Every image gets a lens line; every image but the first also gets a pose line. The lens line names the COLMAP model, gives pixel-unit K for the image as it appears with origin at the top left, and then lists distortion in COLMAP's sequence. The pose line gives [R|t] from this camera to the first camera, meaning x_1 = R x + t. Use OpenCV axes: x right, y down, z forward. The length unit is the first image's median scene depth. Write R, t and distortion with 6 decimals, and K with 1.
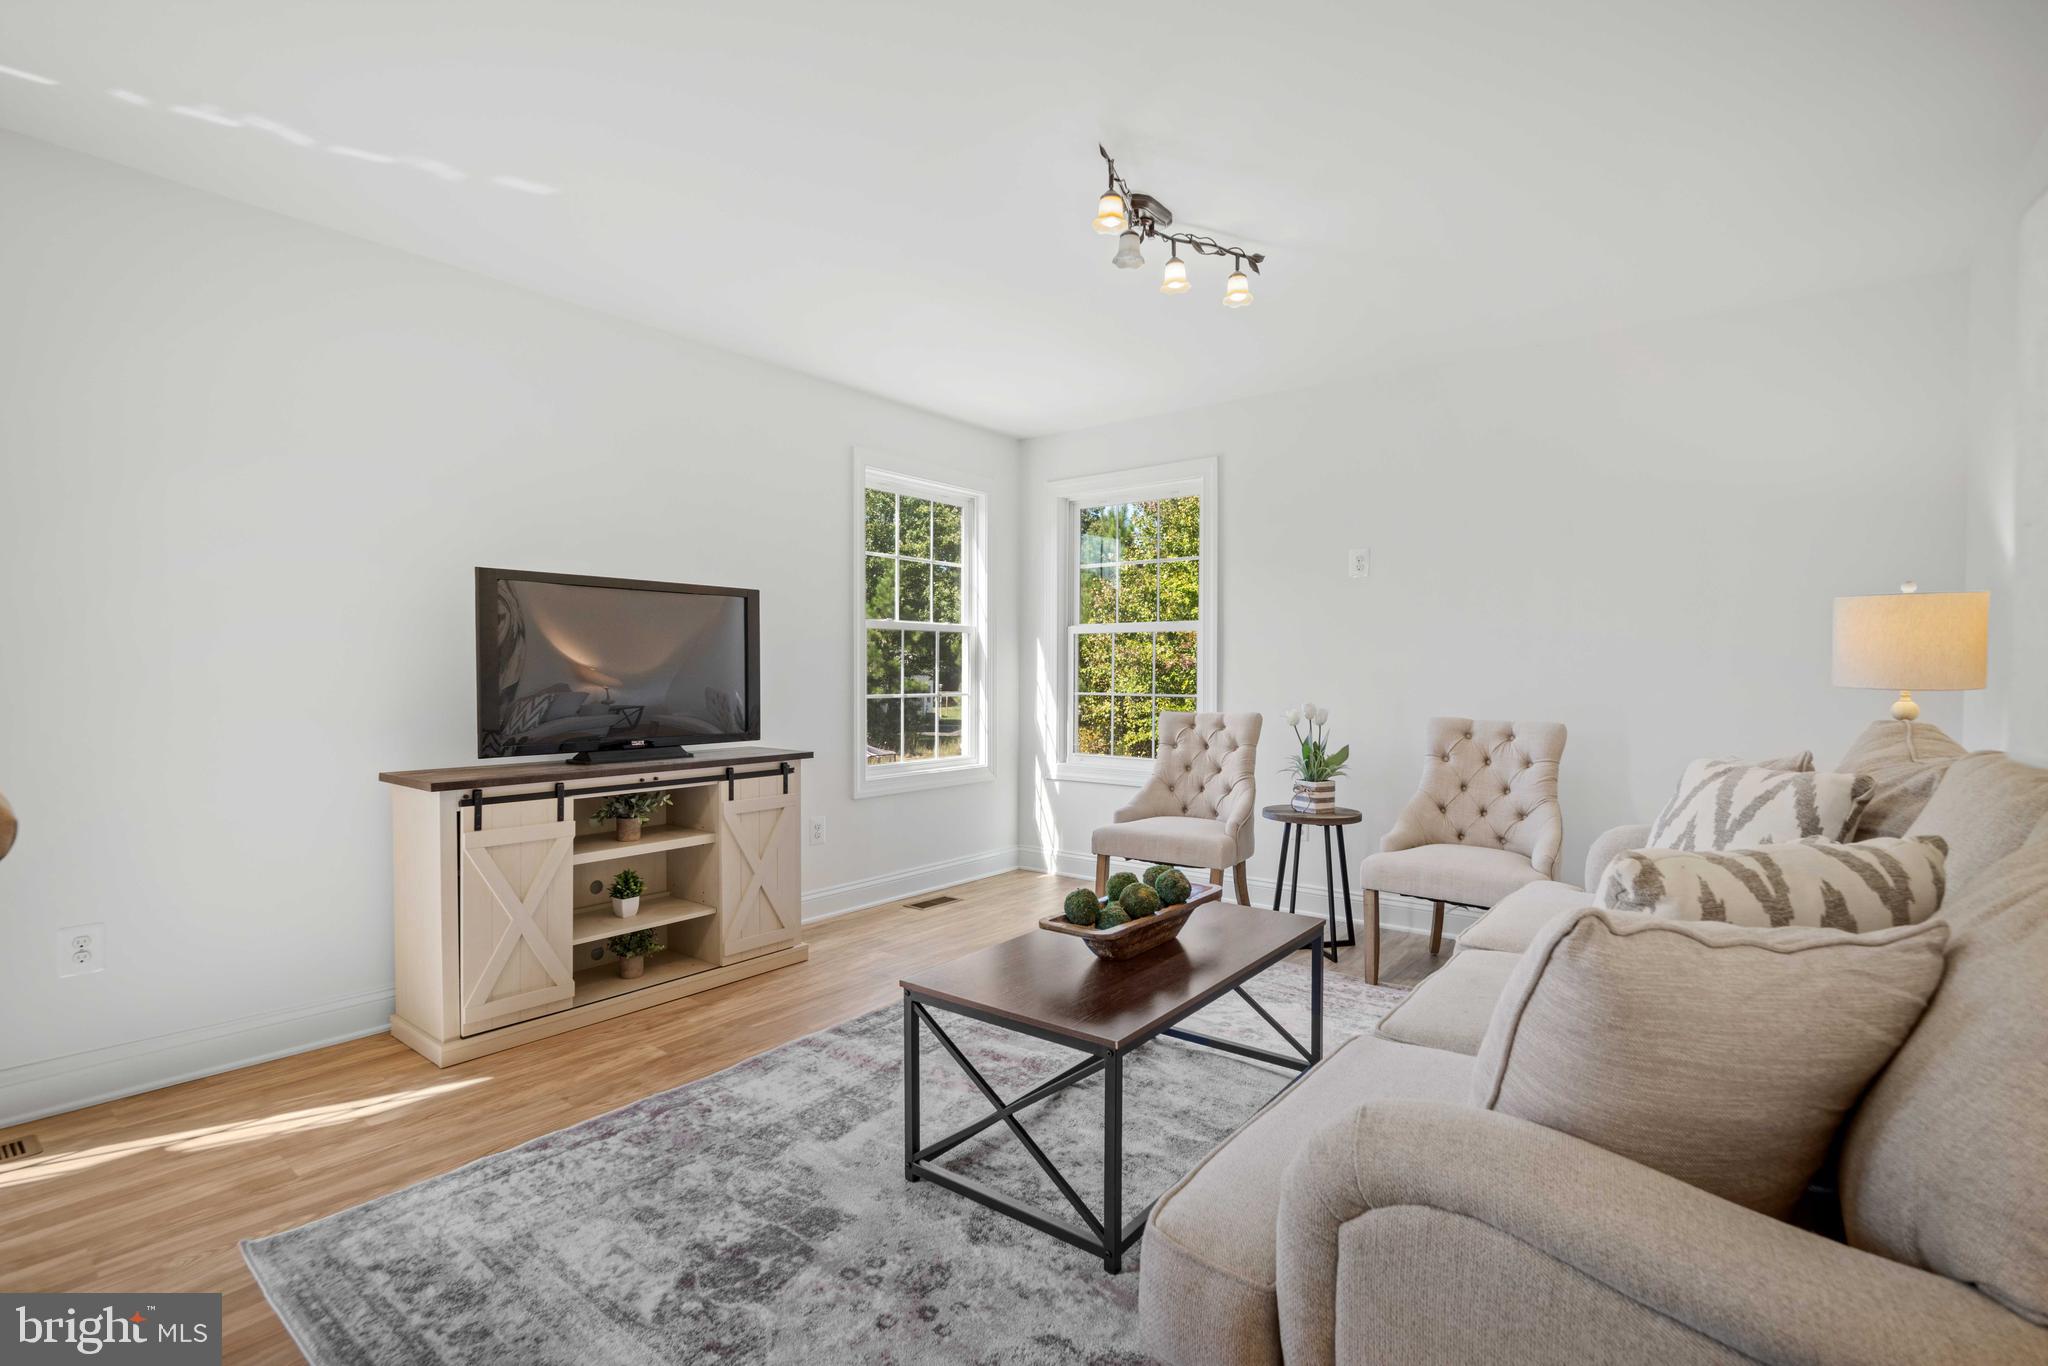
lens RADIAL K [[933.0, 0, 1024.0], [0, 933.0, 683.0], [0, 0, 1]] dist [-0.028598, 0.001191]
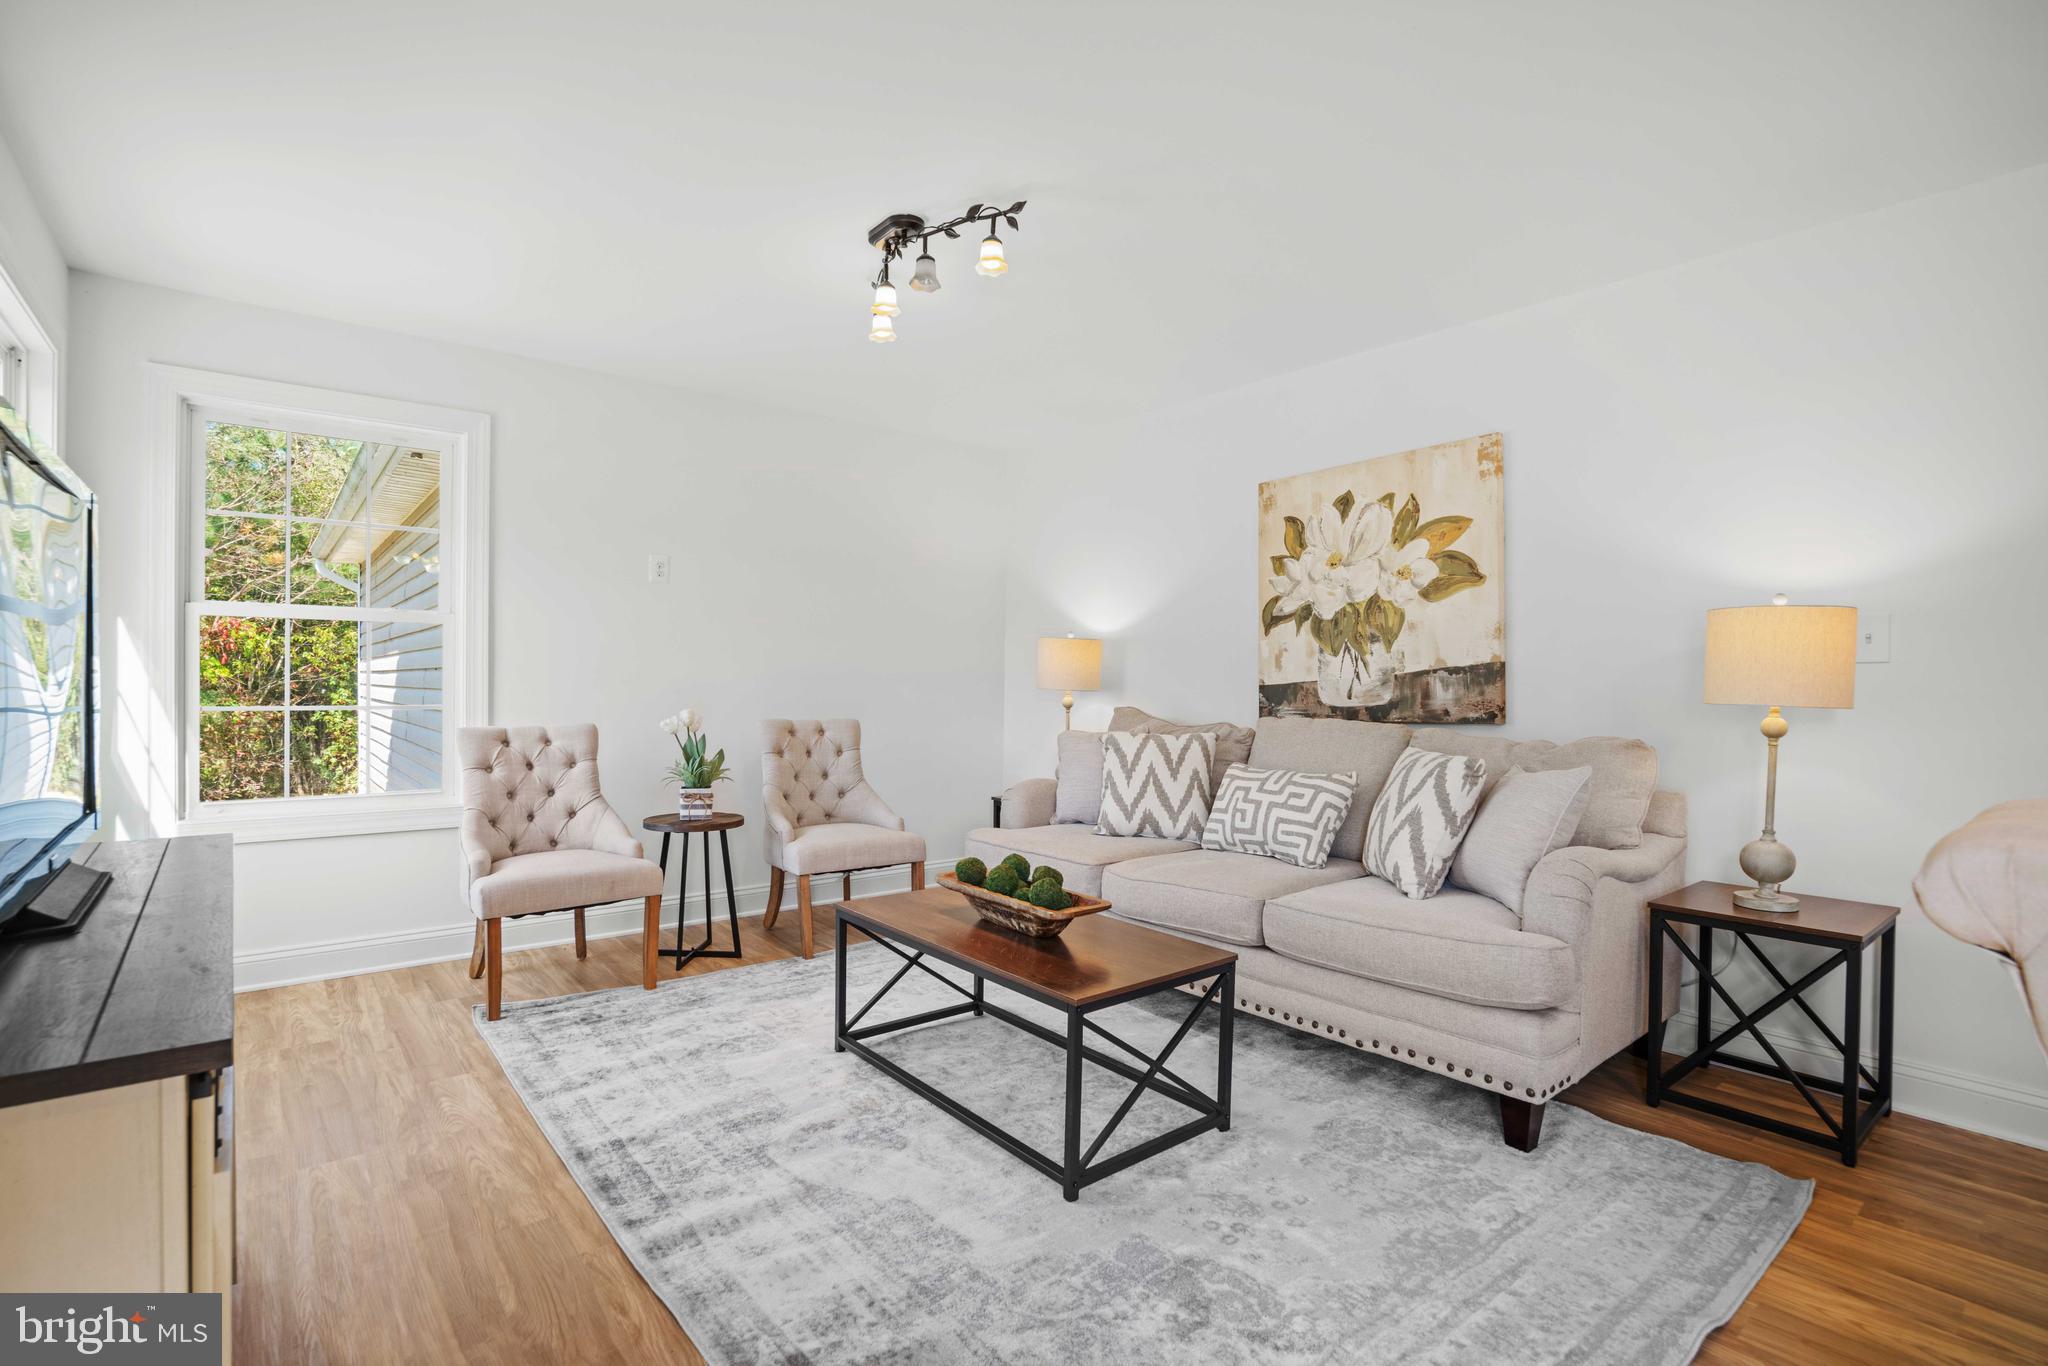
lens RADIAL K [[945.7, 0, 964.7], [0, 945.7, 684.9], [0, 0, 1]] dist [-0.034527, -0.000153]
pose [[0.236503, -0.002145, 0.971628, -0.683525], [0.003745, 0.999992, 0.001296, -0.006580], [-0.971624, 0.003333, 0.236509, 0.534772]]
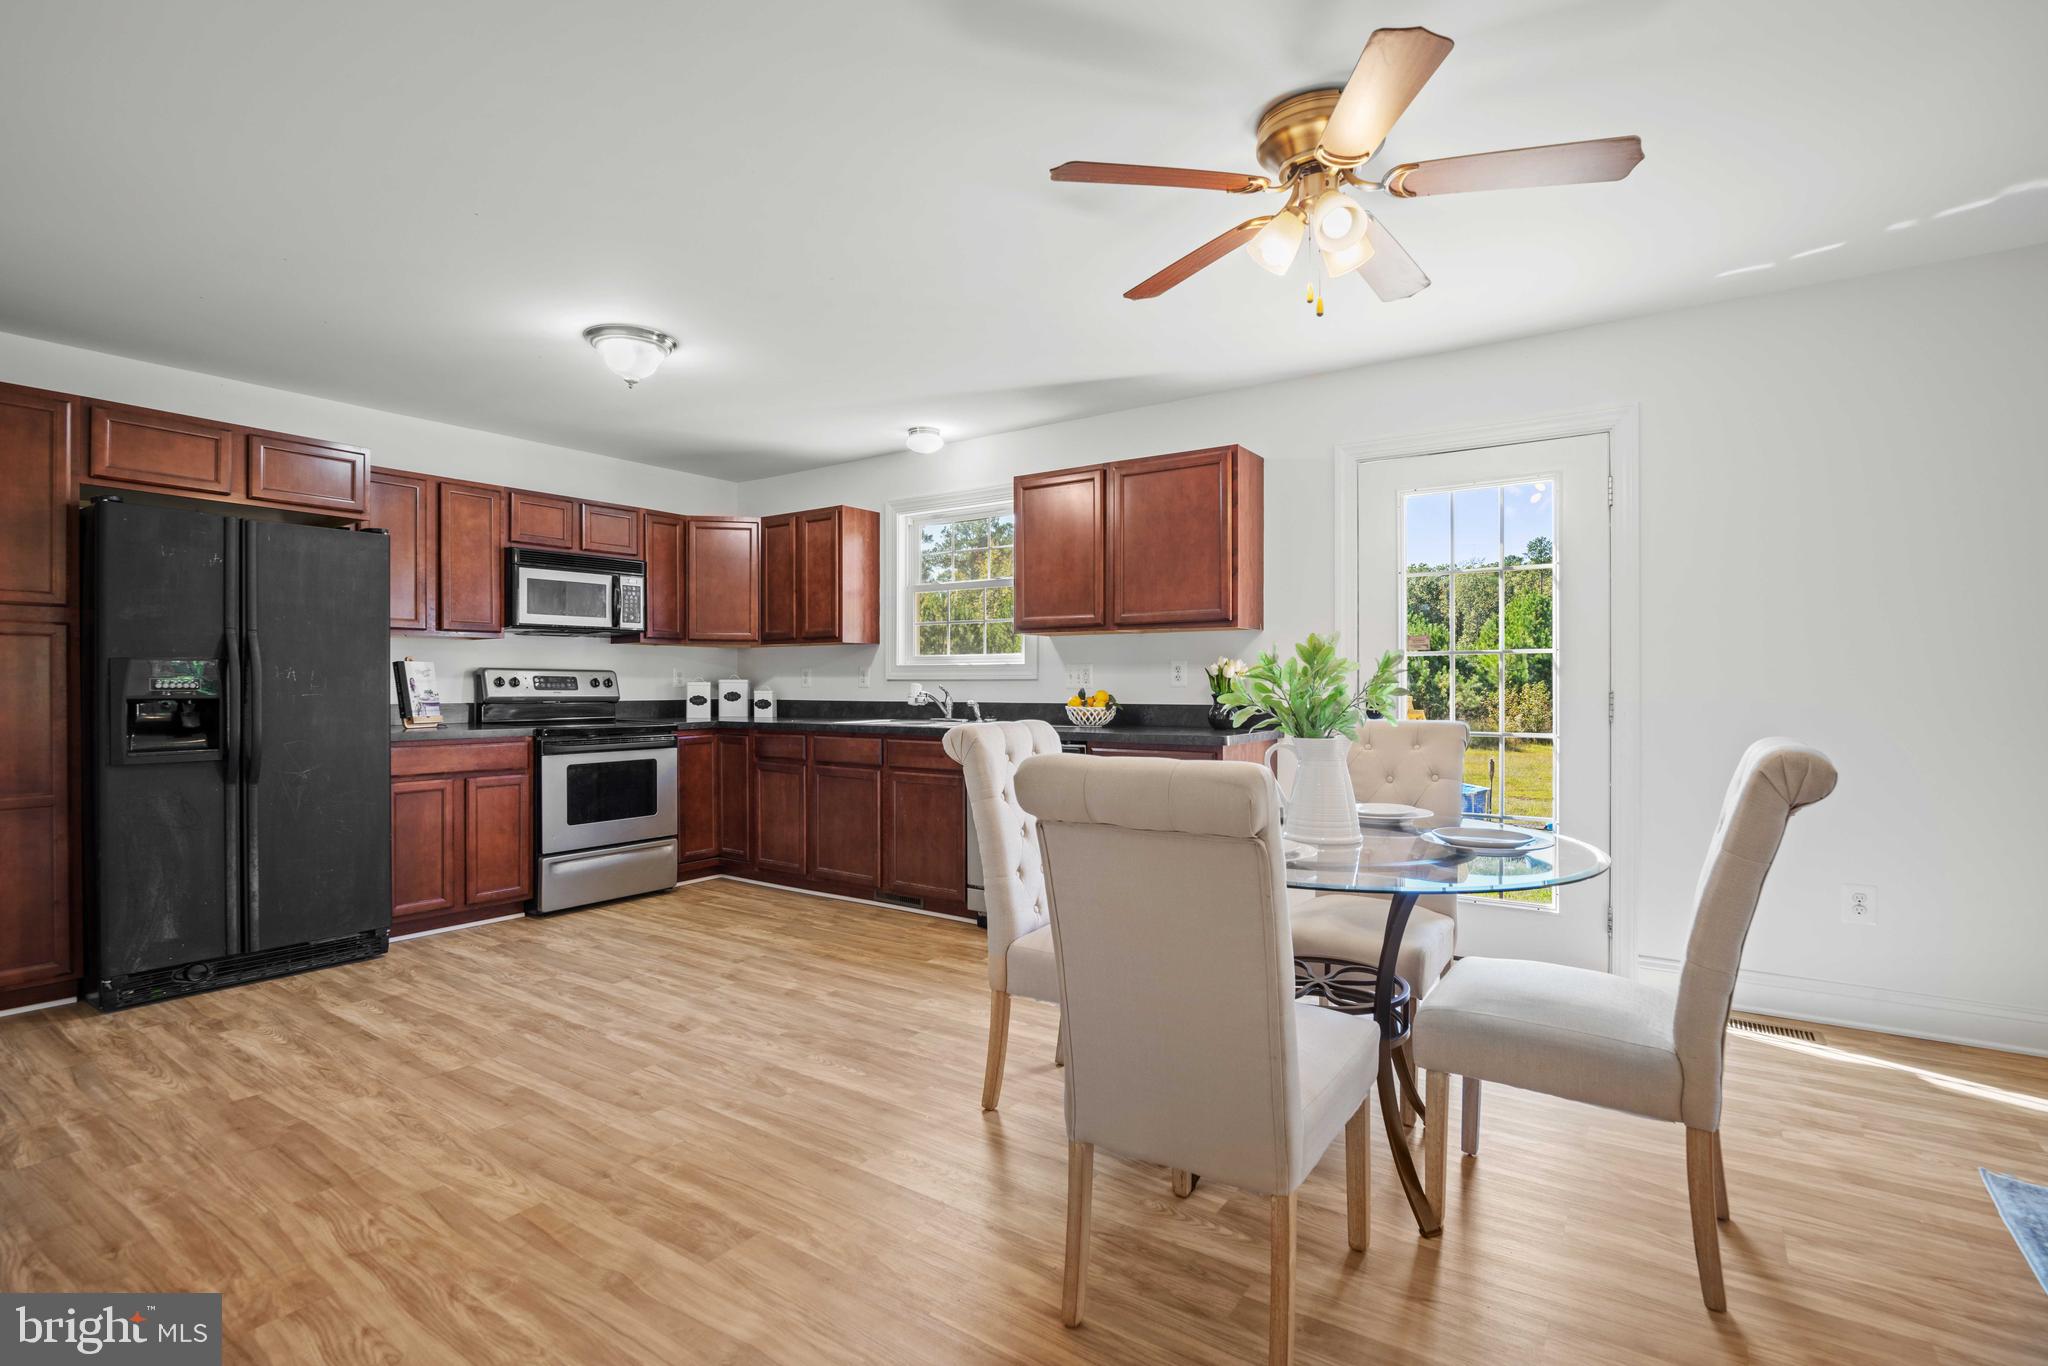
lens RADIAL K [[962.1, 0, 1024.0], [0, 962.1, 683.0], [0, 0, 1]] dist [-0.016079, 0.000631]
pose [[0.052411, -0.001137, -0.998625, 0.149941], [-0.006877, 0.999975, -0.001499, -0.003648], [0.998602, 0.006947, 0.052402, -0.160047]]
